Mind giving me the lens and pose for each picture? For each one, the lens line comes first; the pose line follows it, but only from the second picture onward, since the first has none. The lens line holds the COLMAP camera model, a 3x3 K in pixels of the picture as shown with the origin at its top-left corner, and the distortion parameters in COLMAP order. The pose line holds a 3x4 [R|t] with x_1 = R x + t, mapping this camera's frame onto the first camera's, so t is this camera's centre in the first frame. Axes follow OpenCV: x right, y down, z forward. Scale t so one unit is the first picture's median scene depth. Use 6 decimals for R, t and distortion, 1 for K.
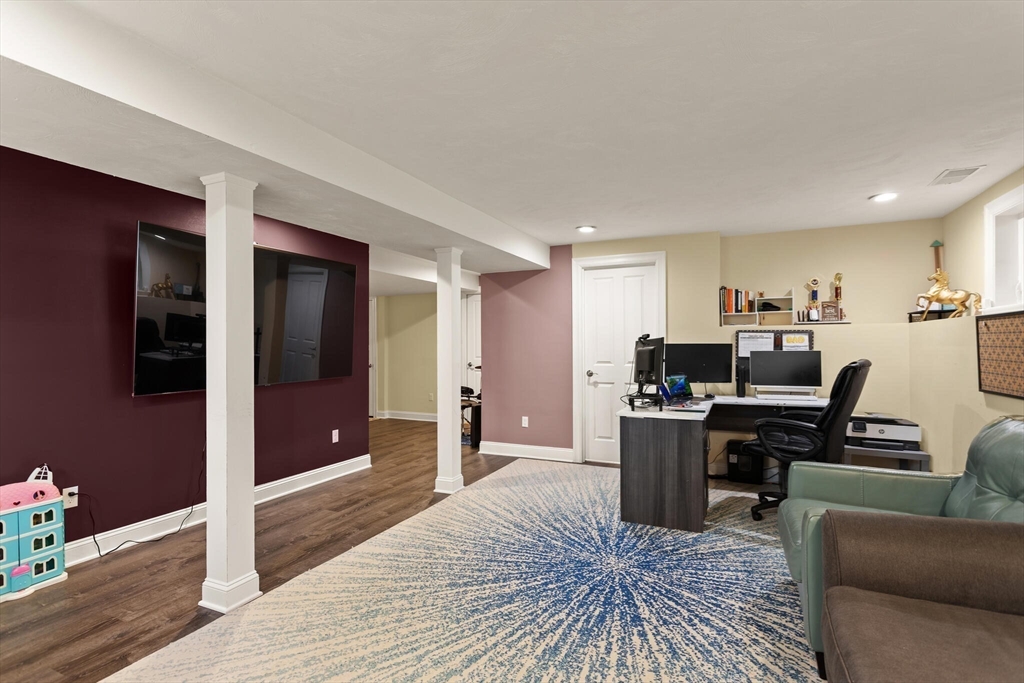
lens RADIAL K [[484.7, 0, 508.7], [0, 484.7, 341.5], [0, 0, 1]] dist [-0.002212, -0.000064]
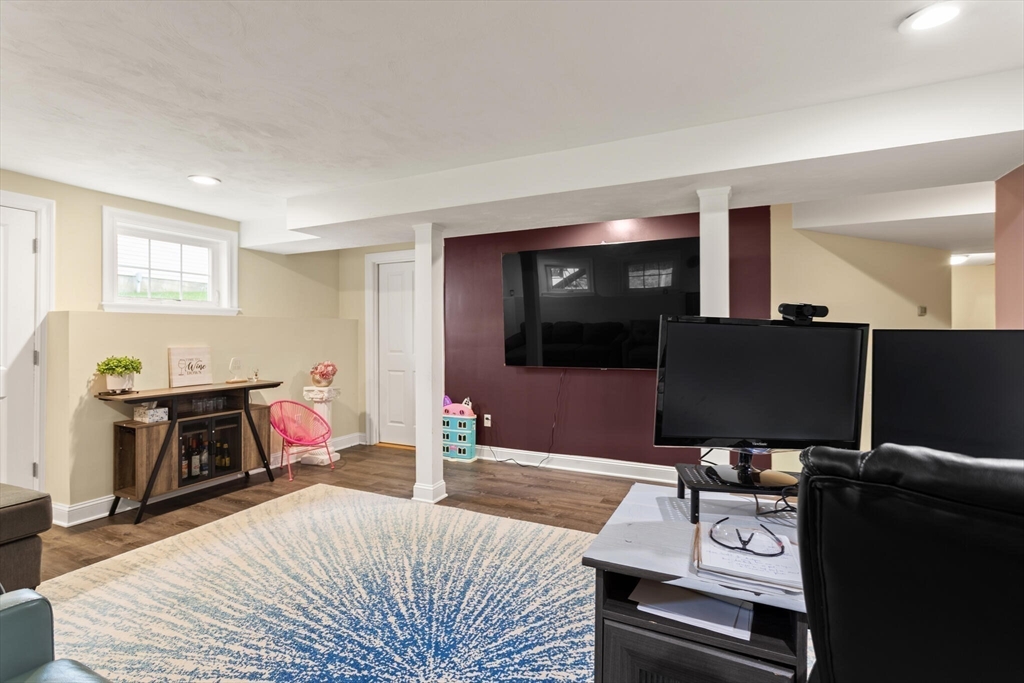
lens RADIAL K [[484.7, 0, 508.7], [0, 484.7, 341.5], [0, 0, 1]] dist [-0.002212, -0.000064]
pose [[0.001653, 0.021969, -0.999757, 0.893494], [0.005181, 0.999745, 0.021977, 0.001078], [0.999985, -0.005216, 0.001539, 1.162856]]
